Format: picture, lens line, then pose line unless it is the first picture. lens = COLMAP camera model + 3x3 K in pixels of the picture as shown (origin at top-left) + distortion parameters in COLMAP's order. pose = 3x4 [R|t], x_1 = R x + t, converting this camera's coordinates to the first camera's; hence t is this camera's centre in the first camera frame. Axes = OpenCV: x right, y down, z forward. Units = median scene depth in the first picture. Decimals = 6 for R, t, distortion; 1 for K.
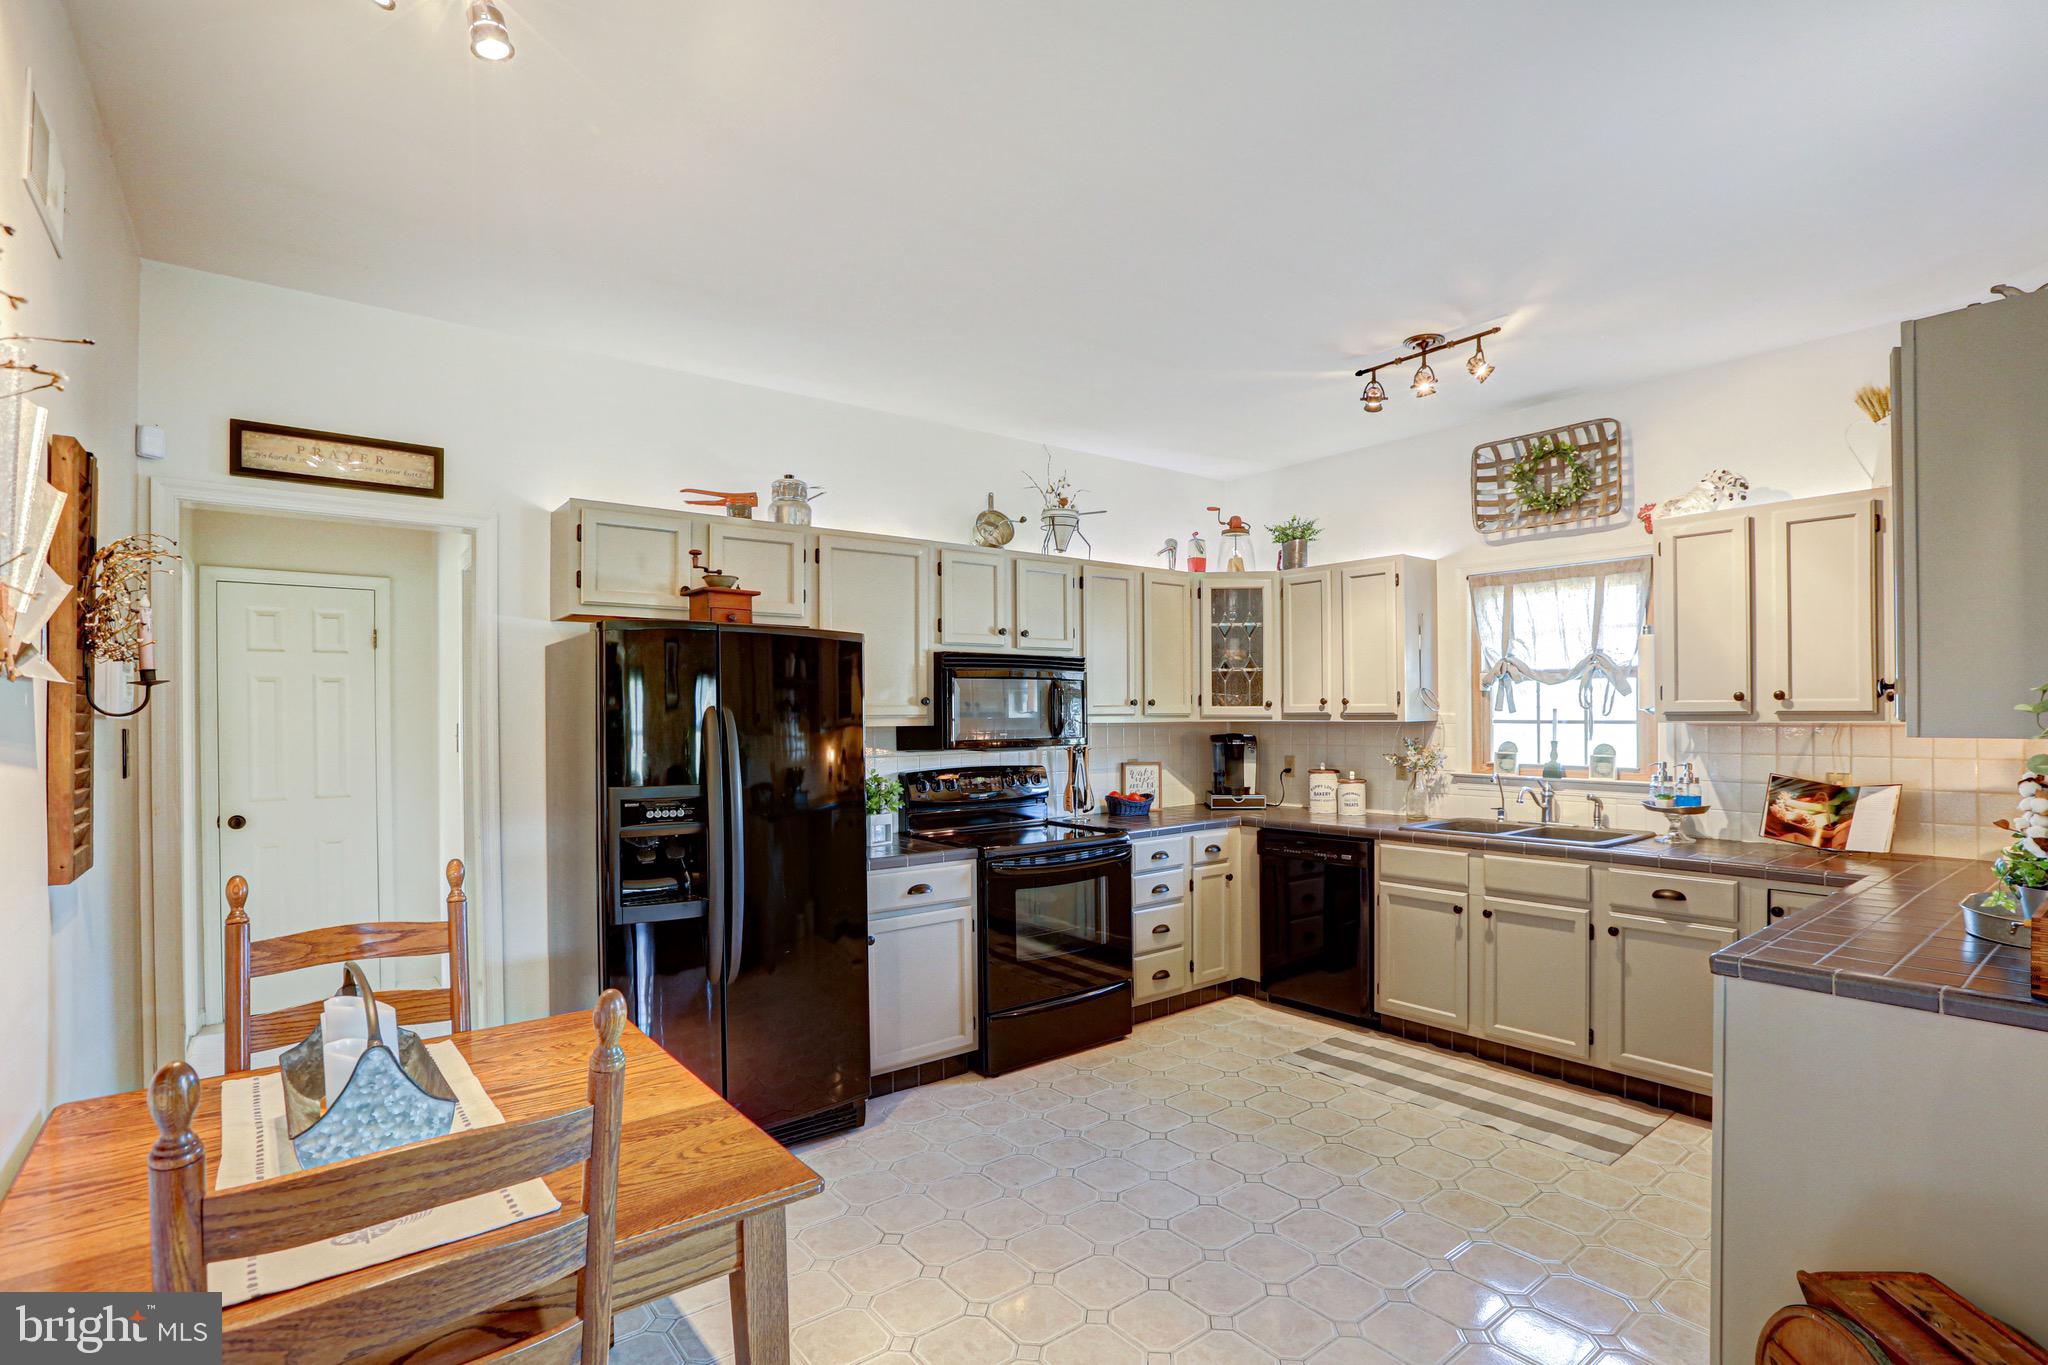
lens RADIAL K [[962.4, 0, 1072.4], [0, 962.4, 700.5], [0, 0, 1]] dist [0.001676, 0.020175]
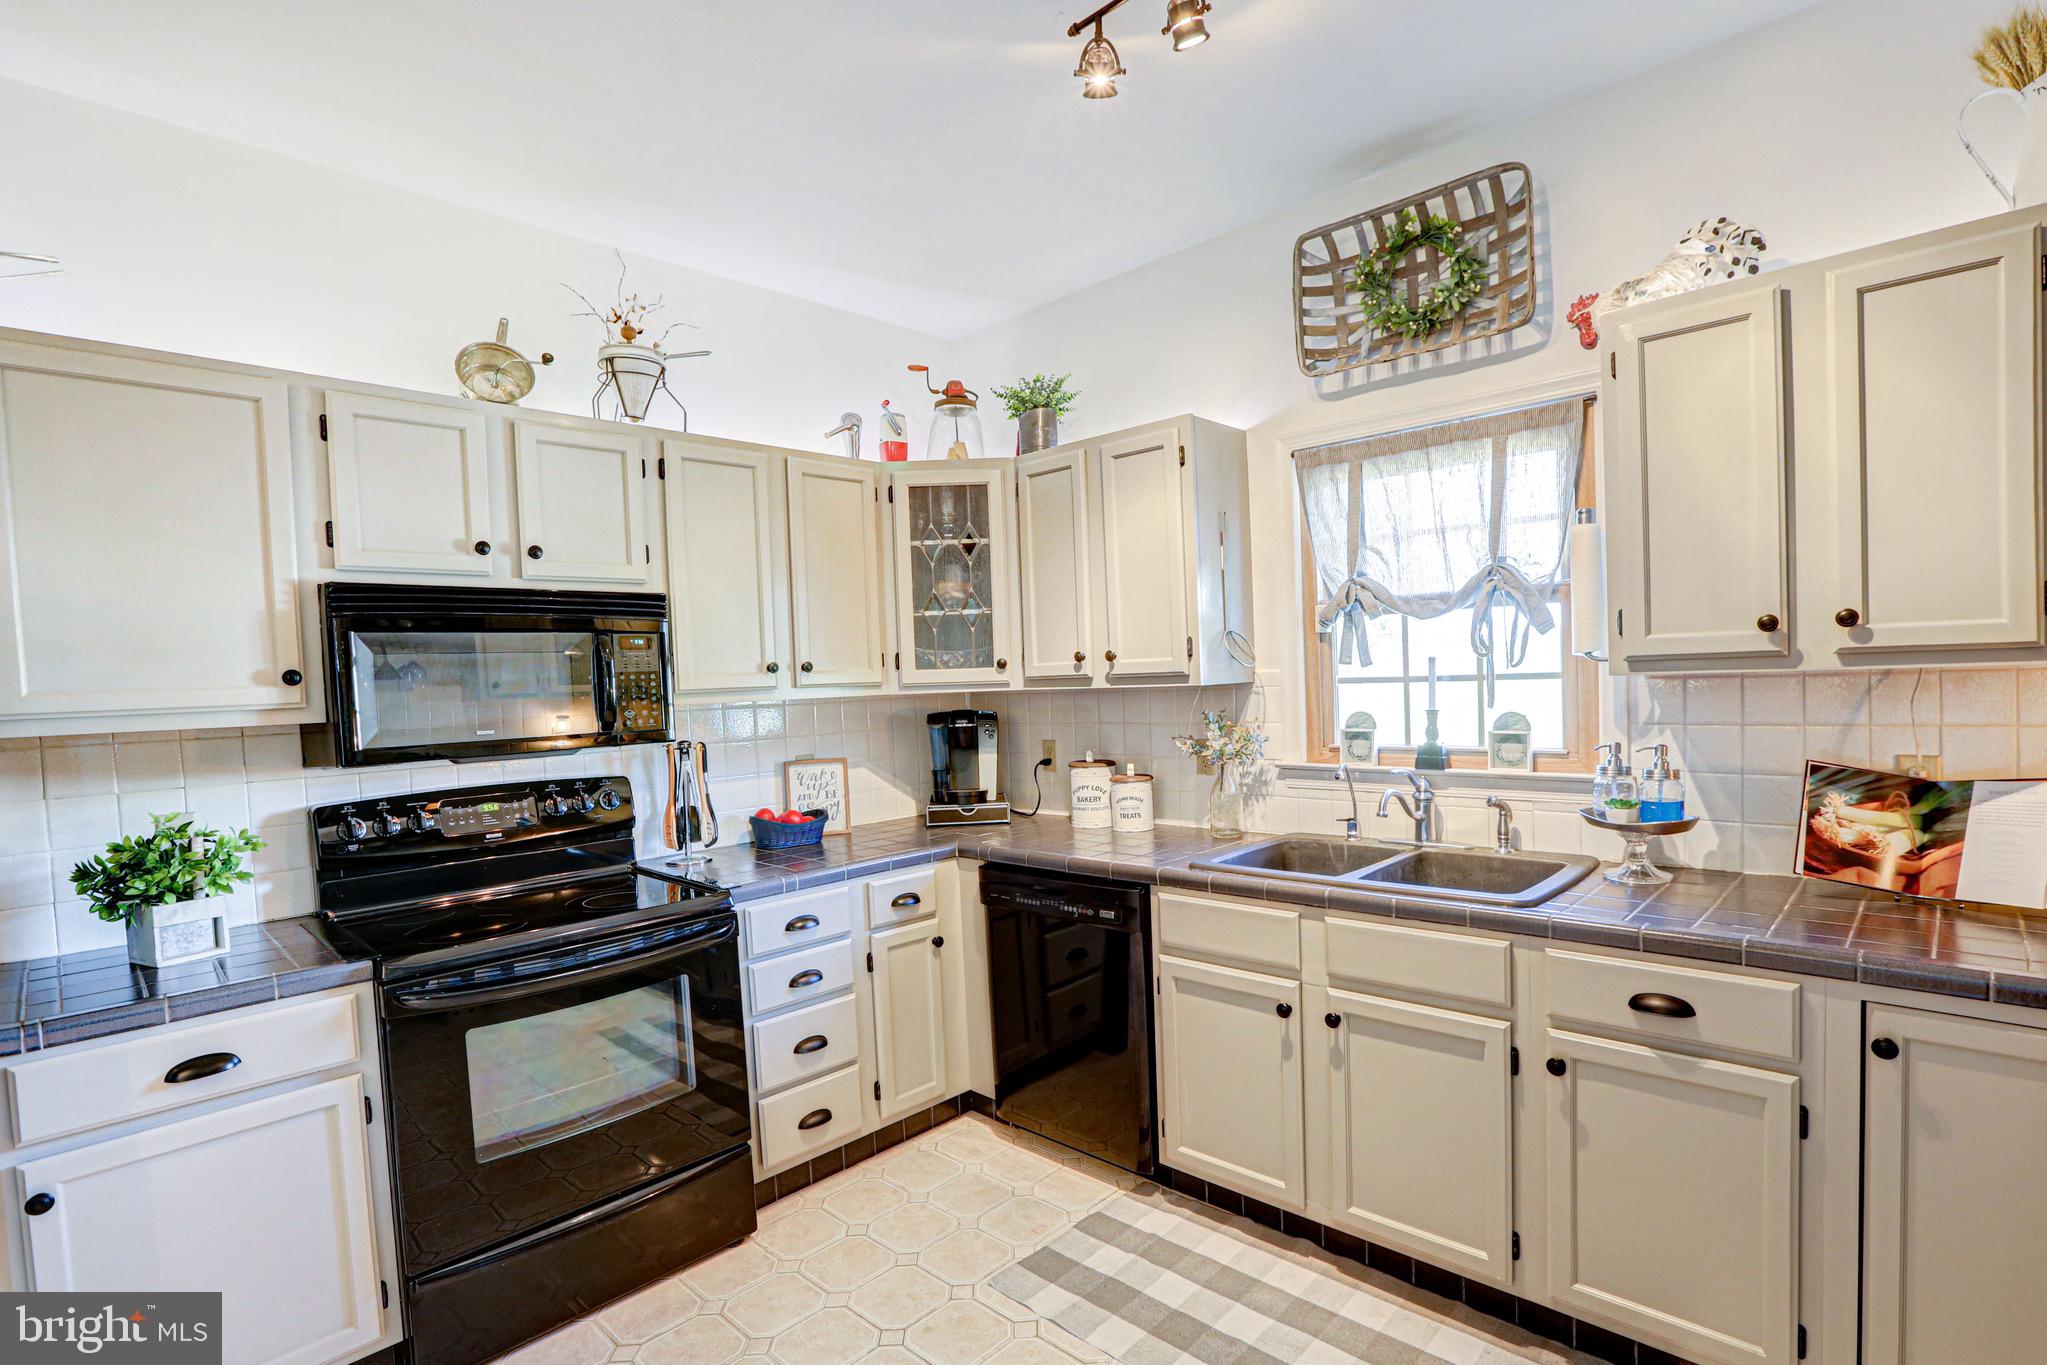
lens RADIAL K [[983.6, 0, 1023.5], [0, 983.6, 682.5], [0, 0, 1]] dist [0.001455, 0.002036]
pose [[0.994868, -0.030936, 0.096332, 0.175309], [0.029288, 0.999400, 0.018482, 0.004986], [-0.096846, -0.015566, 0.995178, 0.389683]]
